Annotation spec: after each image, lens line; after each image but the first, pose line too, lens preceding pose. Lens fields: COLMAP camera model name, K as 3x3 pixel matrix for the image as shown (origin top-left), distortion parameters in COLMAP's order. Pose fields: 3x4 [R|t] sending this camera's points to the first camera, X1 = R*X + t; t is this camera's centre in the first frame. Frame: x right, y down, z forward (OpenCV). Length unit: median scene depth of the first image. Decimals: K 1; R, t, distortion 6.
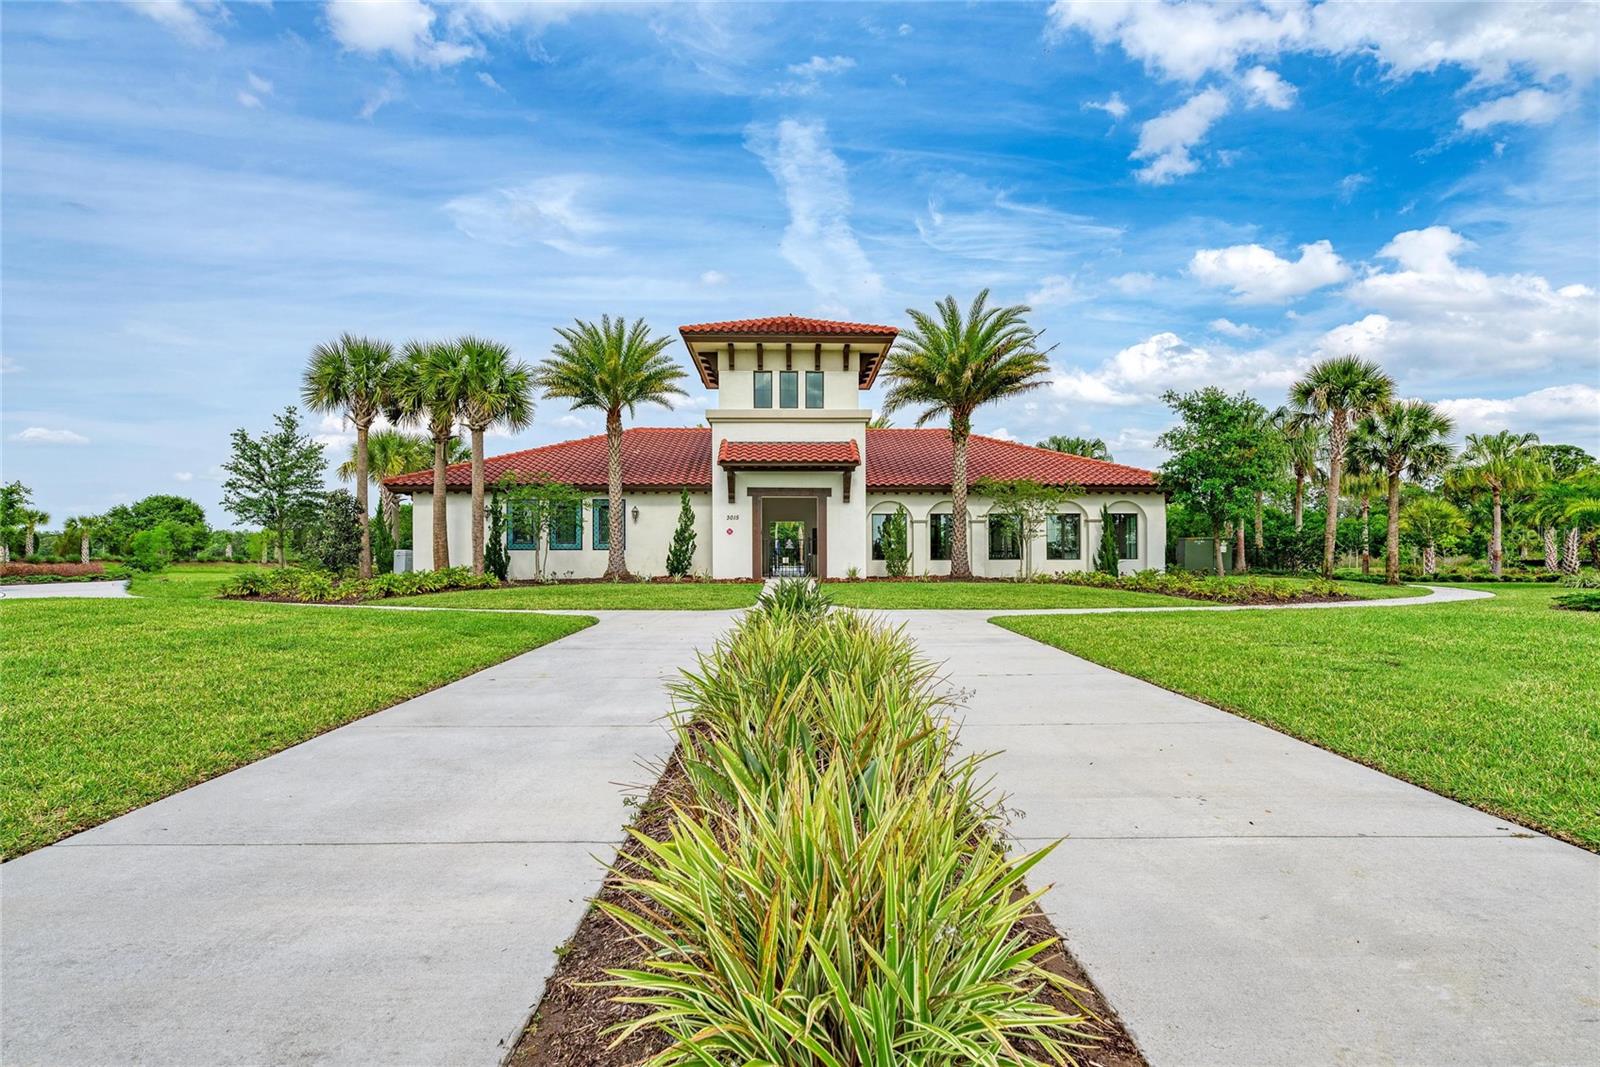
lens RADIAL K [[724.7, 0, 795.0], [0, 724.7, 534.0], [0, 0, 1]] dist [-0.002220, -0.000121]
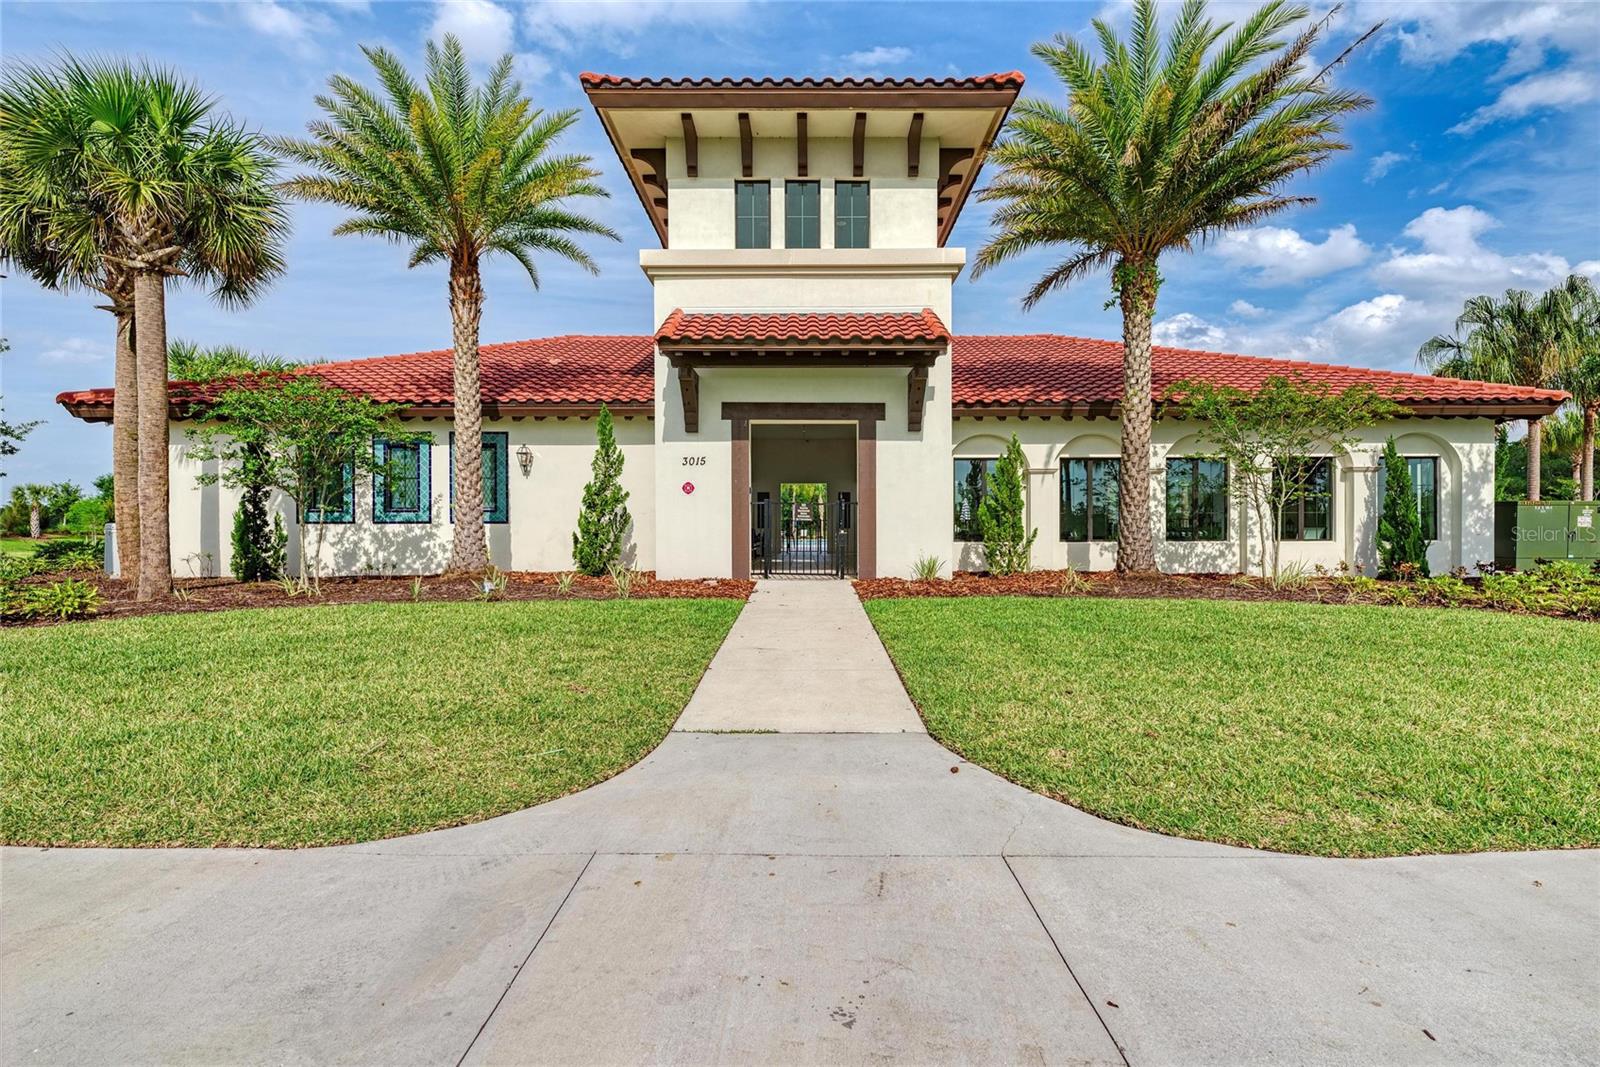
lens RADIAL K [[724.7, 0, 801.9], [0, 724.7, 533.7], [0, 0, 1]] dist [-0.002220, -0.000121]
pose [[0.999809, 0.000353, -0.019551, 0.001268], [0.000100, 0.999732, 0.023168, 0.017116], [0.019553, -0.023166, 0.999540, 0.475604]]
